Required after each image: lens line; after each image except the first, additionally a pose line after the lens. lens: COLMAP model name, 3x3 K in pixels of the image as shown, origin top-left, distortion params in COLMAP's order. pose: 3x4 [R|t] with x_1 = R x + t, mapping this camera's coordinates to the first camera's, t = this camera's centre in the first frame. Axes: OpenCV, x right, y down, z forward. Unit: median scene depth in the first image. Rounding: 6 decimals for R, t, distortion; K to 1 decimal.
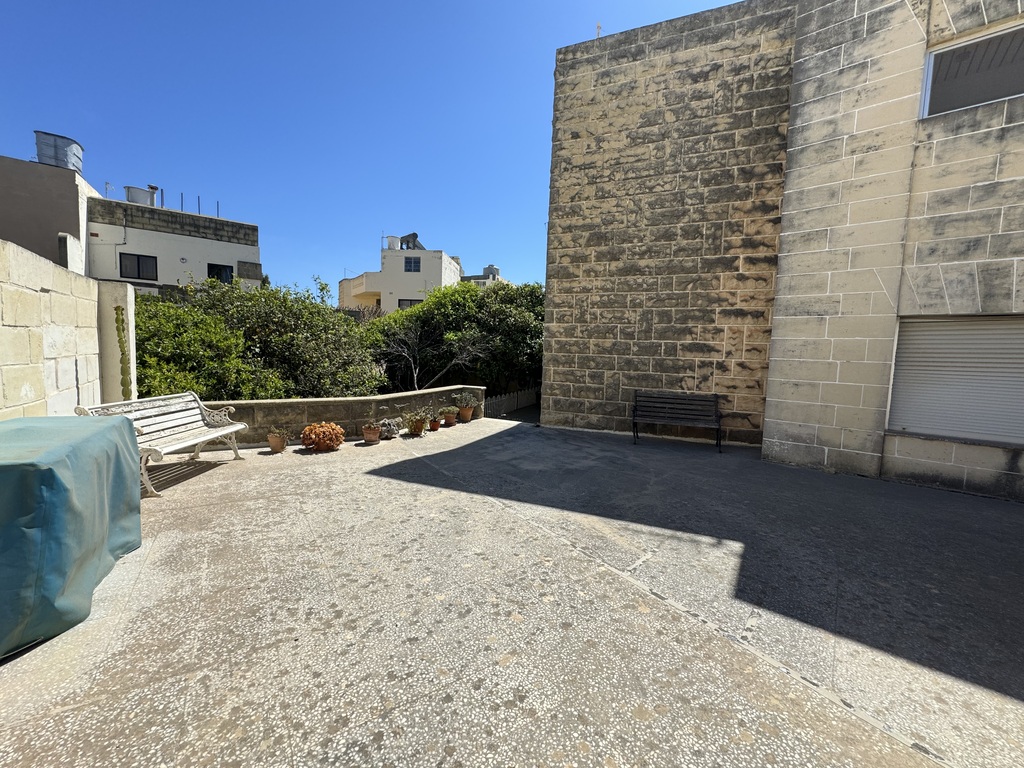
lens RADIAL K [[407.1, 0, 510.8], [0, 407.1, 385.1], [0, 0, 1]] dist [-0.001034, -0.000029]
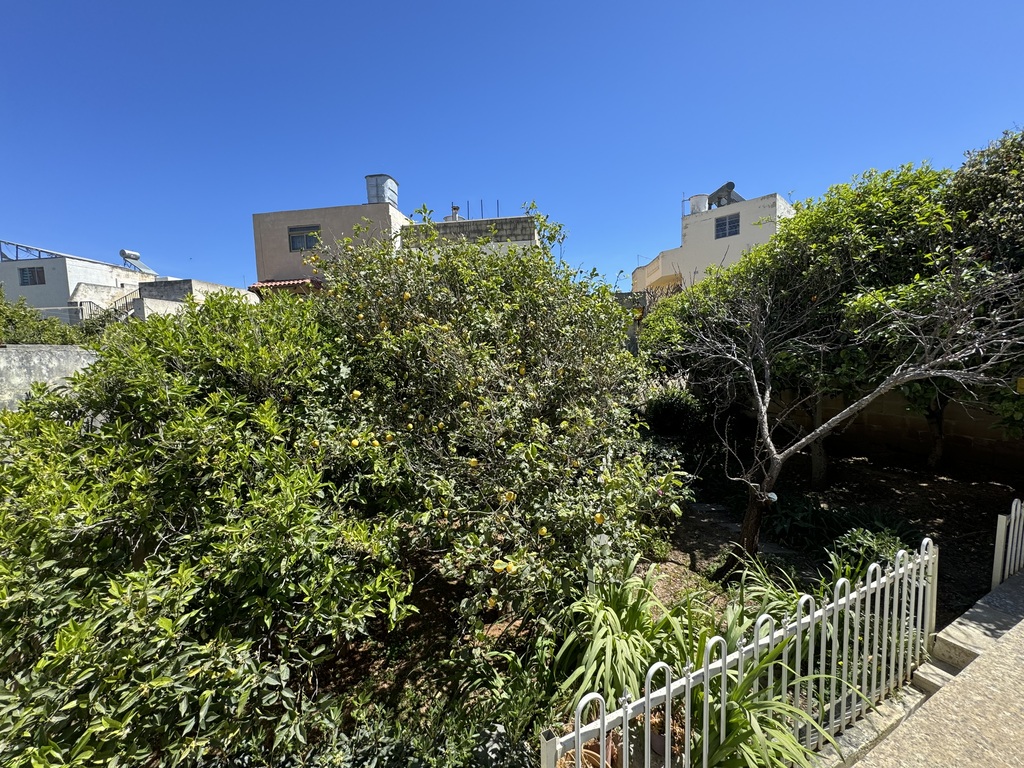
lens RADIAL K [[407.1, 0, 511.4], [0, 407.1, 384.5], [0, 0, 1]] dist [-0.001034, -0.000029]
pose [[0.756524, -0.008710, -0.653907, -0.112338], [0.007585, 0.999961, -0.004543, -0.033459], [0.653921, -0.001523, 0.756561, 0.377574]]
